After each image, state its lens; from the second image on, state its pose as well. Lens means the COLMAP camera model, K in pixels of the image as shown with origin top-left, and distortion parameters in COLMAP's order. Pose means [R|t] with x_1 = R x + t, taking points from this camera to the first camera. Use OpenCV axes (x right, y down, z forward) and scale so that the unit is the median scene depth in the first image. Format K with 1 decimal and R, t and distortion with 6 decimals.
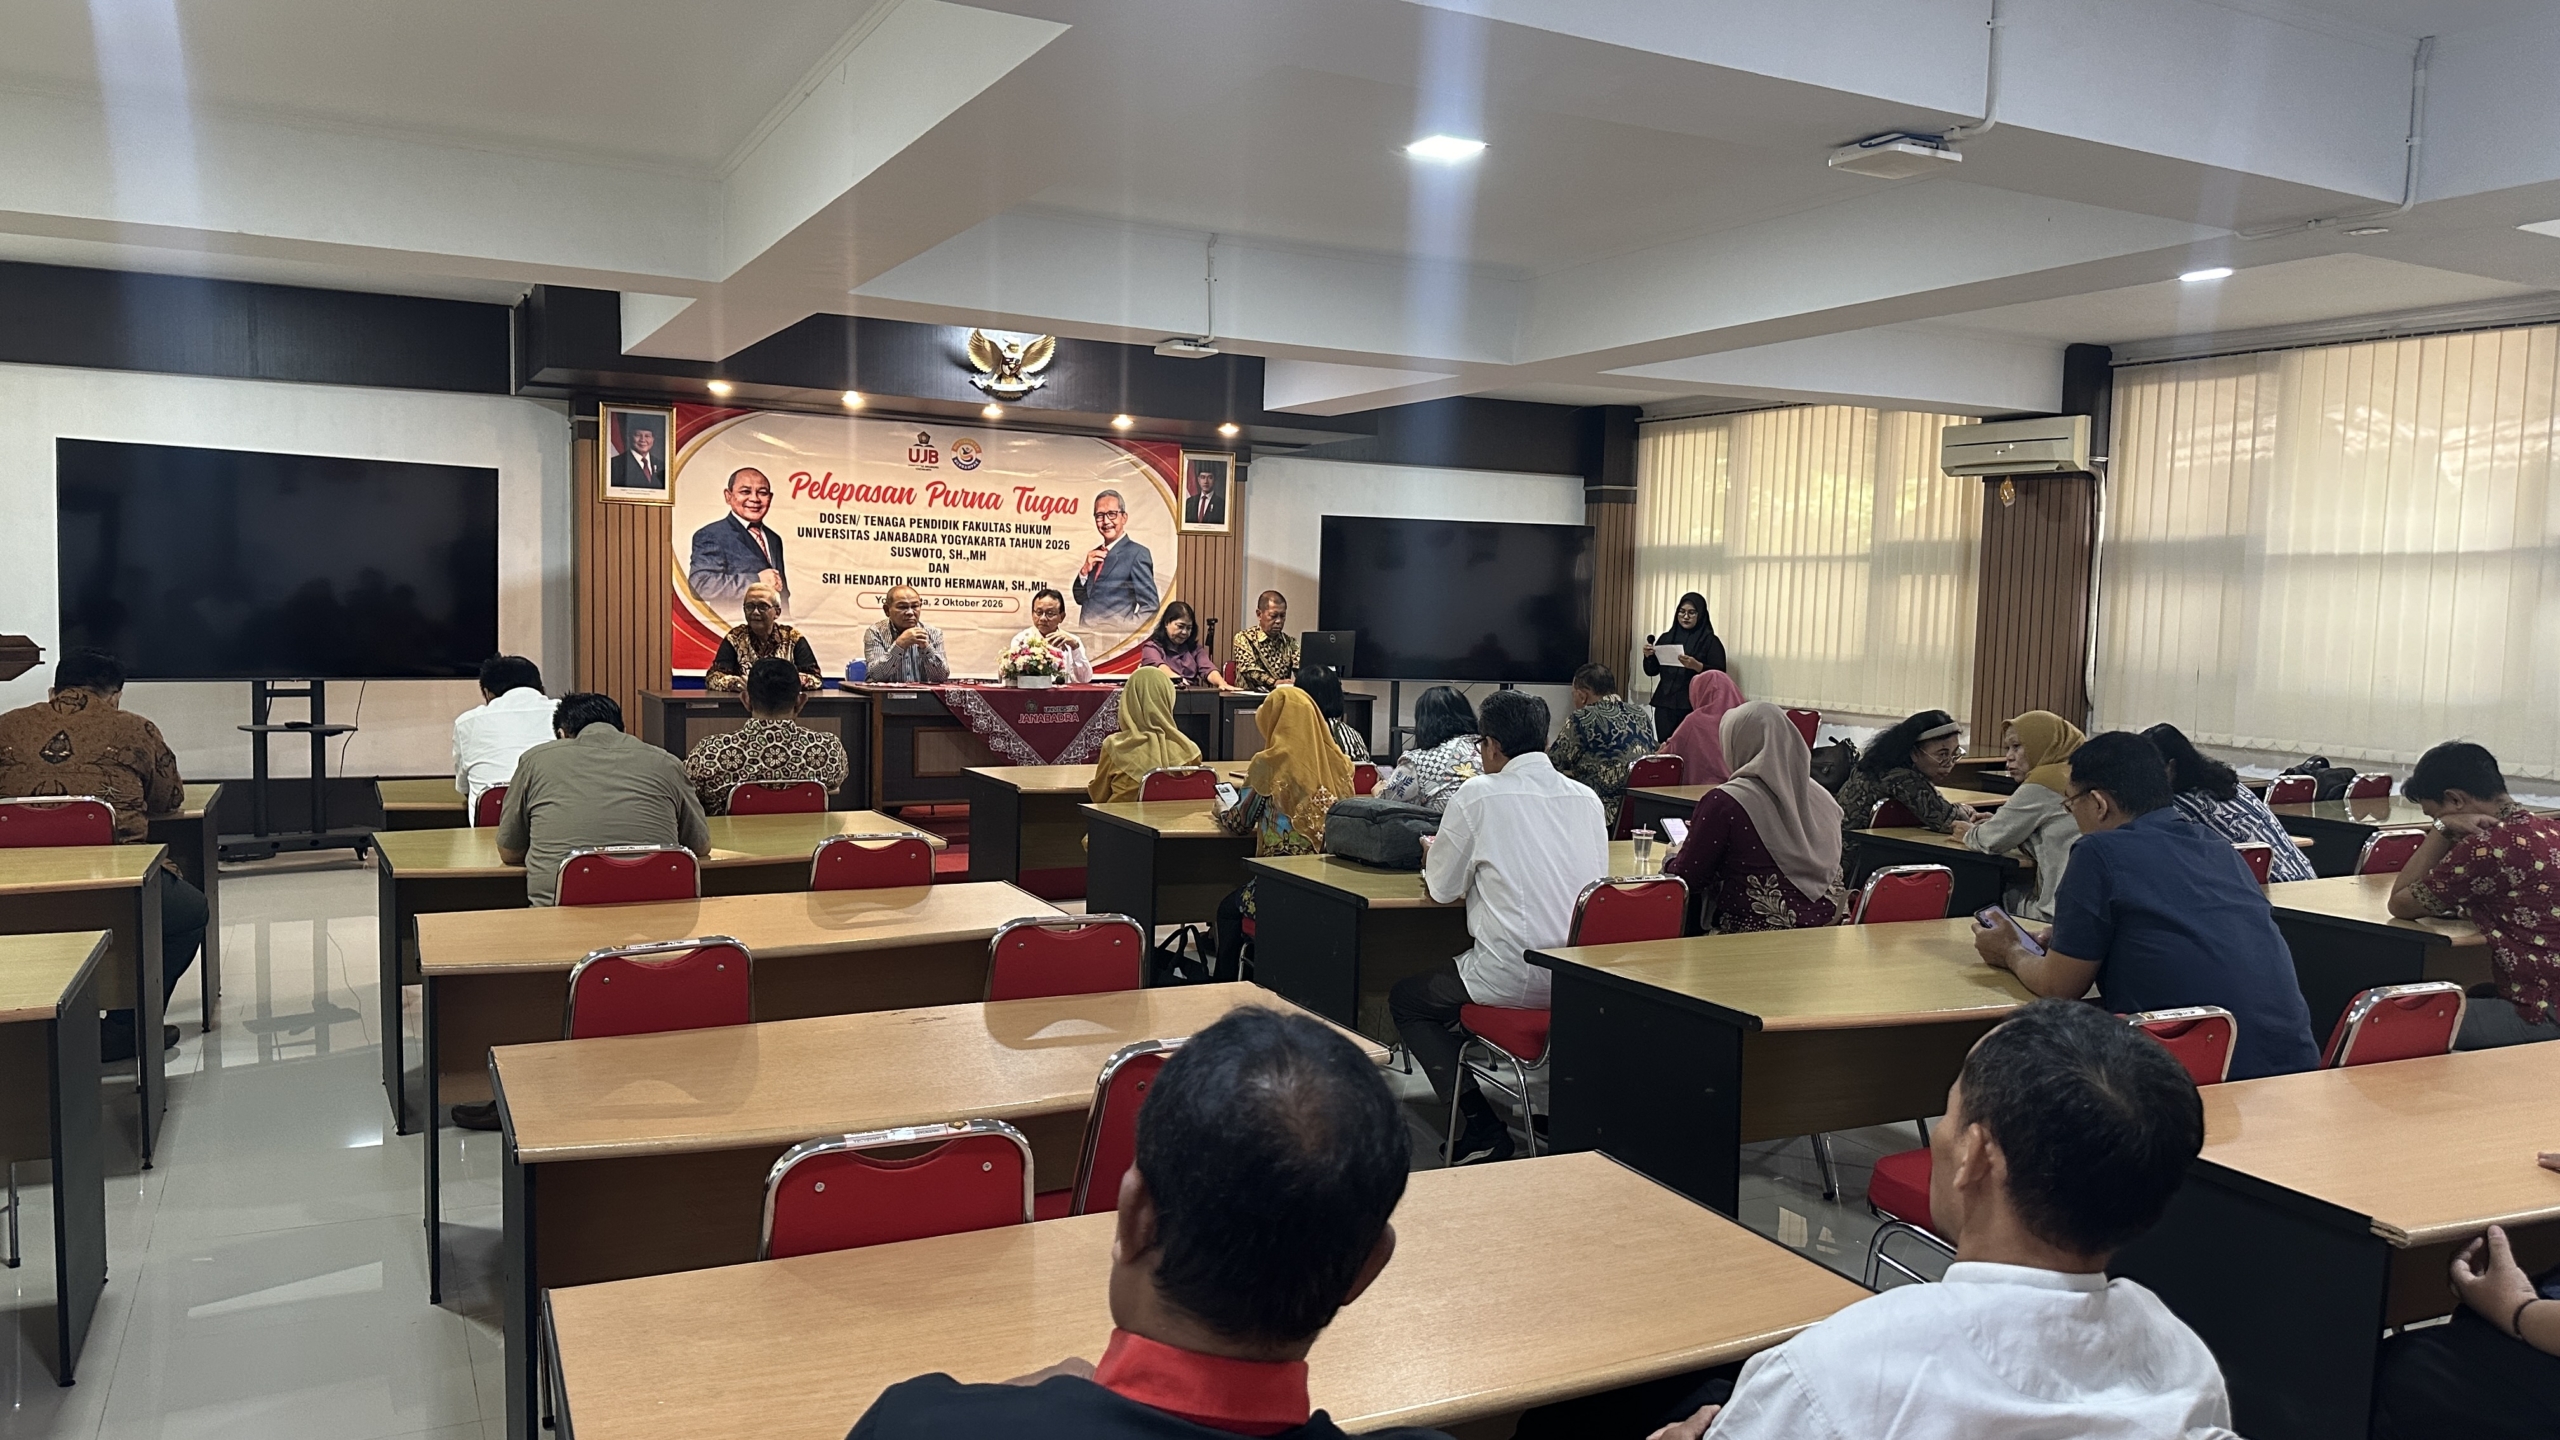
lens RADIAL K [[1843.0, 0, 1284.7], [0, 1843.0, 733.8], [0, 0, 1]] dist [0.095333, -0.009680]
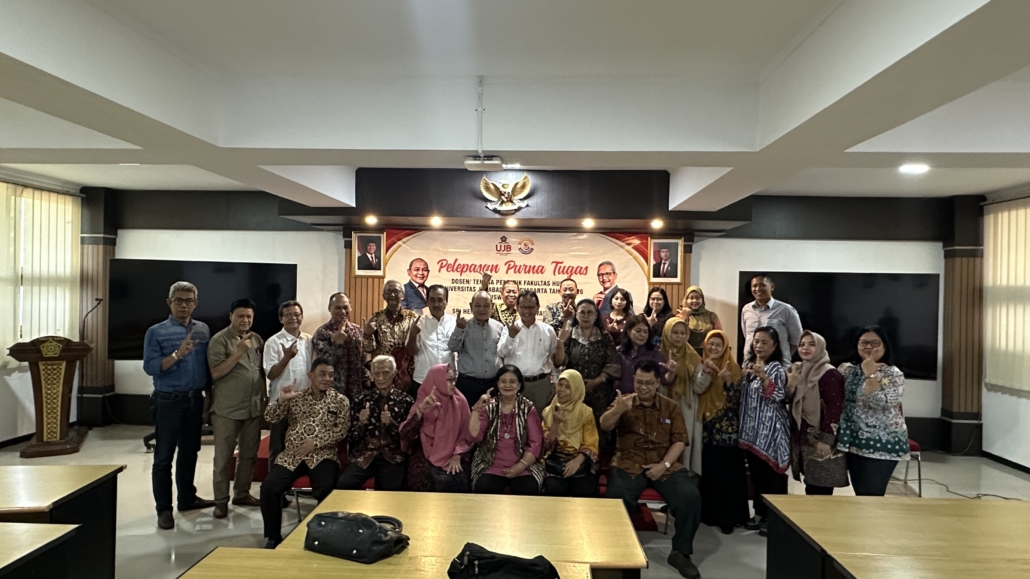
lens RADIAL K [[610.0, 0, 517.0], [0, 610.0, 289.4], [0, 0, 1]] dist [-0.032765, -0.001701]
pose [[0.840268, -0.009437, -0.542089, 0.168862], [-0.035489, 0.996747, -0.072362, -0.062522], [0.541008, 0.080042, 0.837200, 0.489164]]
